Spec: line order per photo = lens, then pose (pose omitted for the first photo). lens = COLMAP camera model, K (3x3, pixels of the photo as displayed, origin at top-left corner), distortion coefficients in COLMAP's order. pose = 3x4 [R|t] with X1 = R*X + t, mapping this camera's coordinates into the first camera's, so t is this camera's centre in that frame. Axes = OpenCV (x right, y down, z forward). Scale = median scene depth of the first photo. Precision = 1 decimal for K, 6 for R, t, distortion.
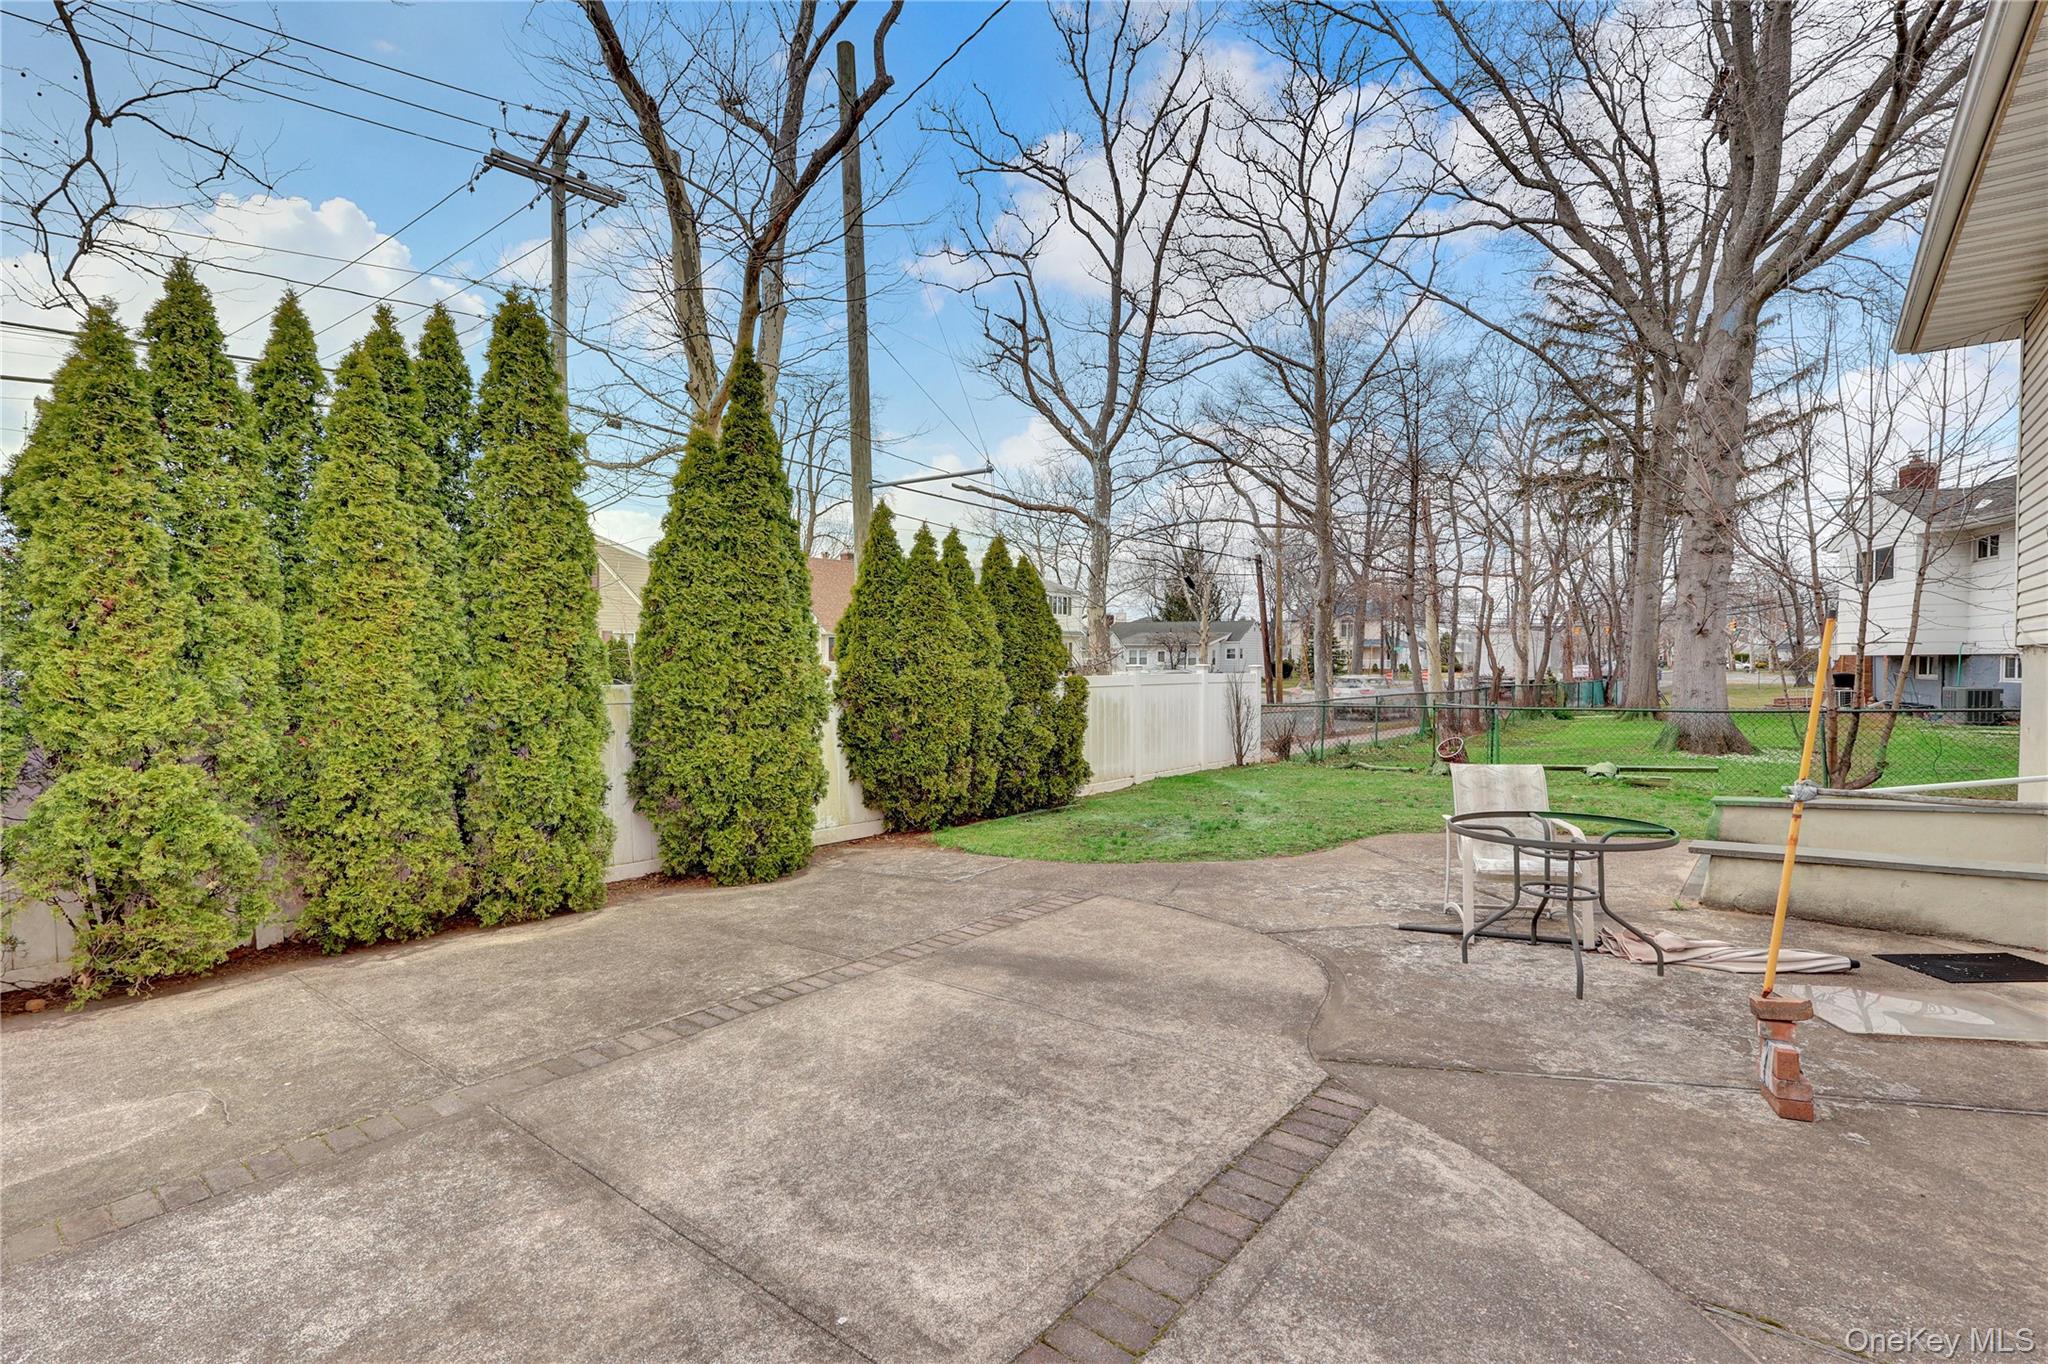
lens RADIAL K [[954.5, 0, 1030.1], [0, 954.5, 666.6], [0, 0, 1]] dist [0.001929, 0.001215]
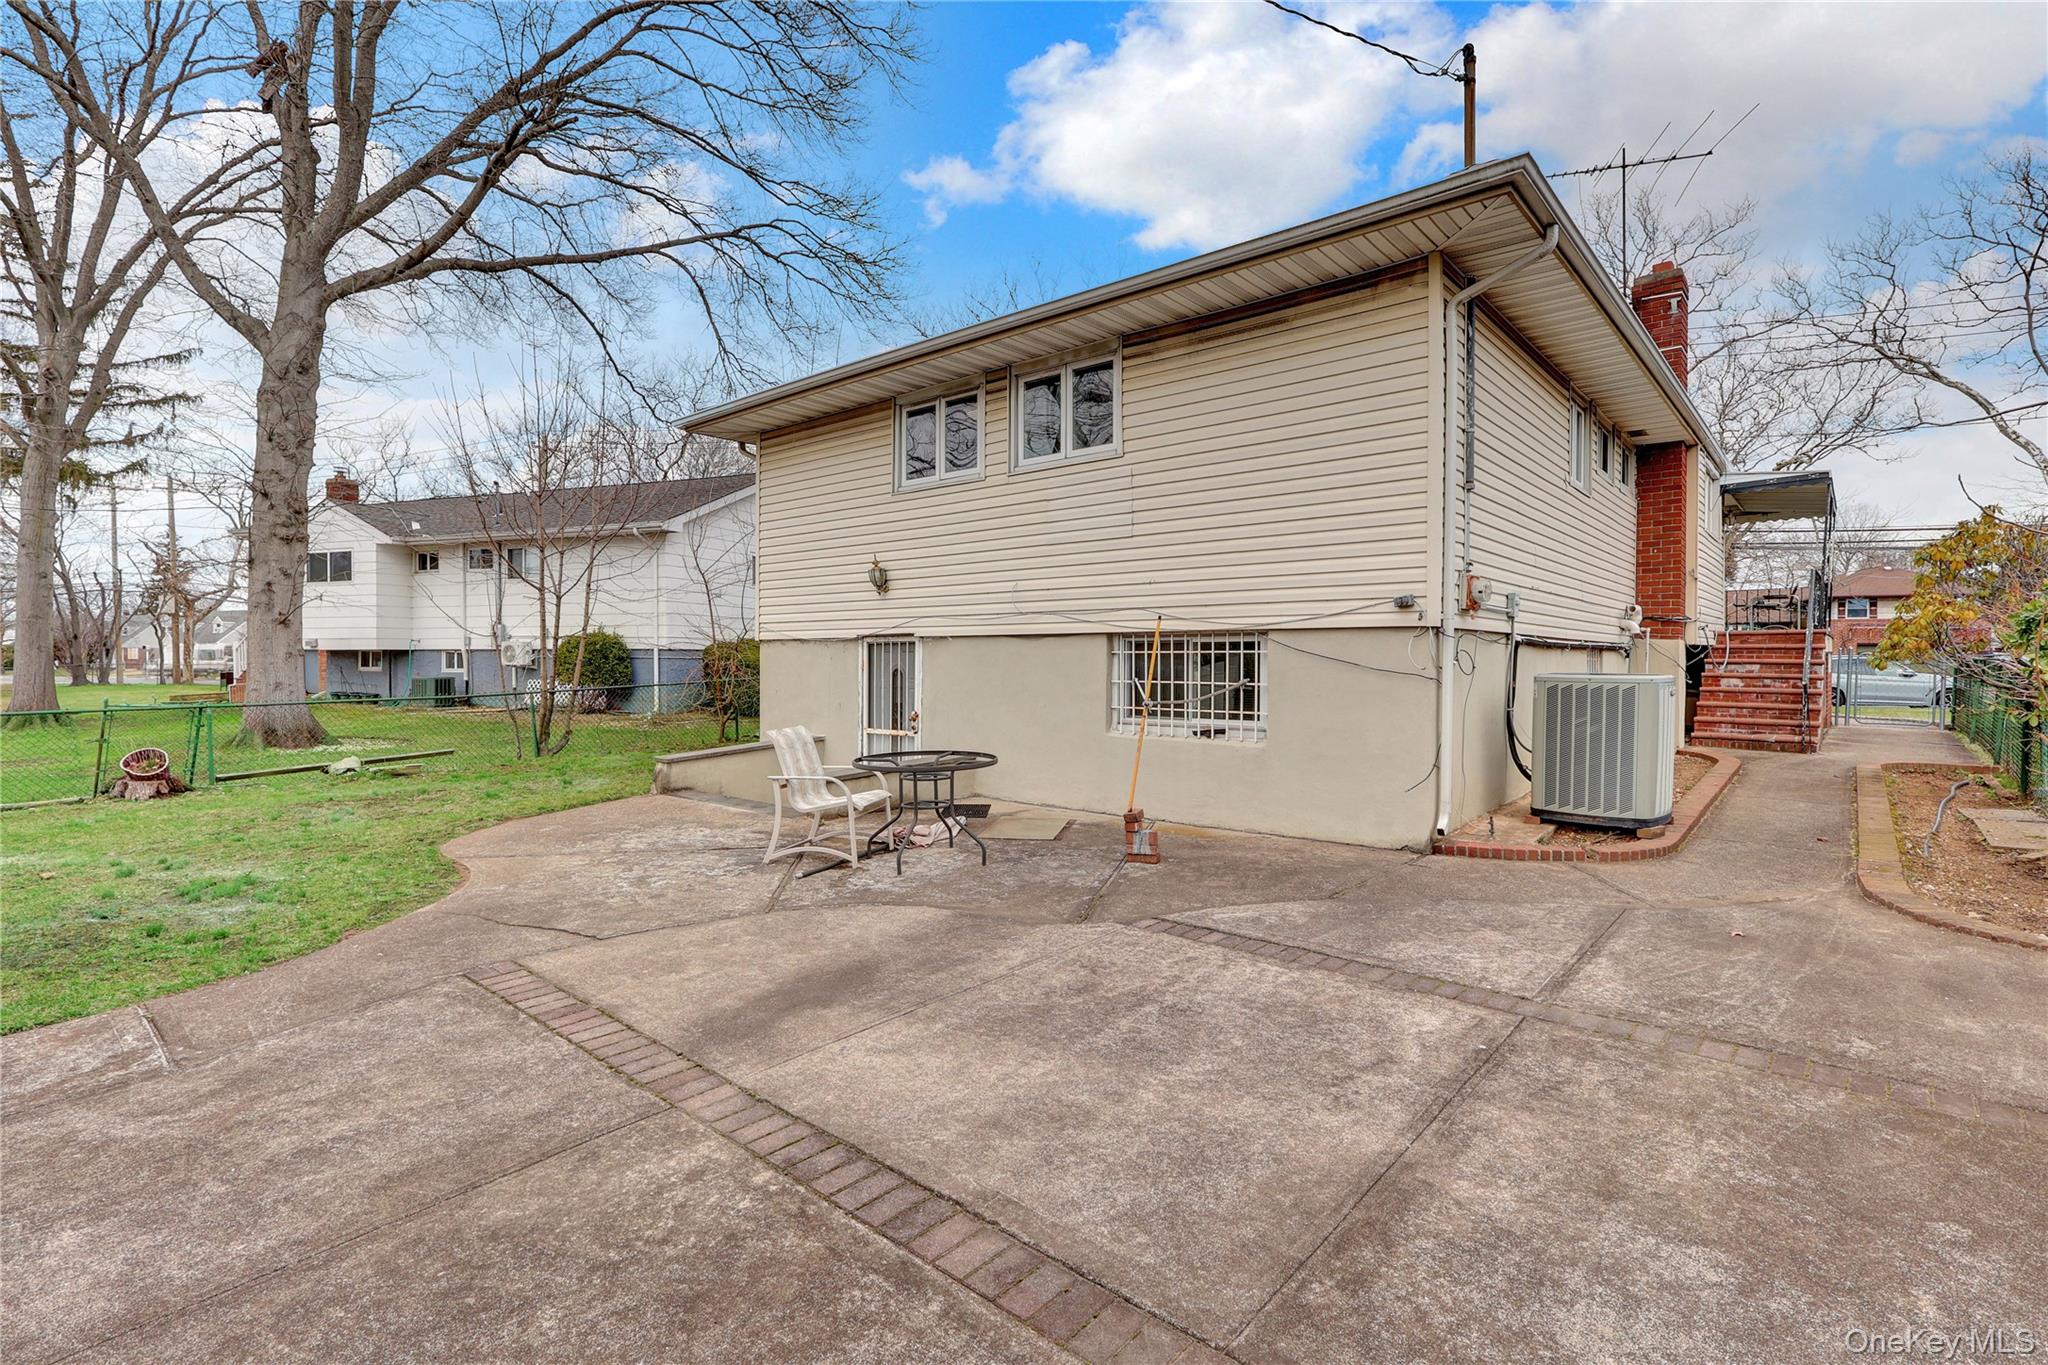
lens RADIAL K [[954.5, 0, 1030.1], [0, 954.5, 667.1], [0, 0, 1]] dist [0.001929, 0.001215]
pose [[0.031382, -0.005890, 0.999490, -0.978496], [0.003872, 0.999976, 0.005772, 0.027886], [-0.999500, 0.003689, 0.031404, 0.929043]]
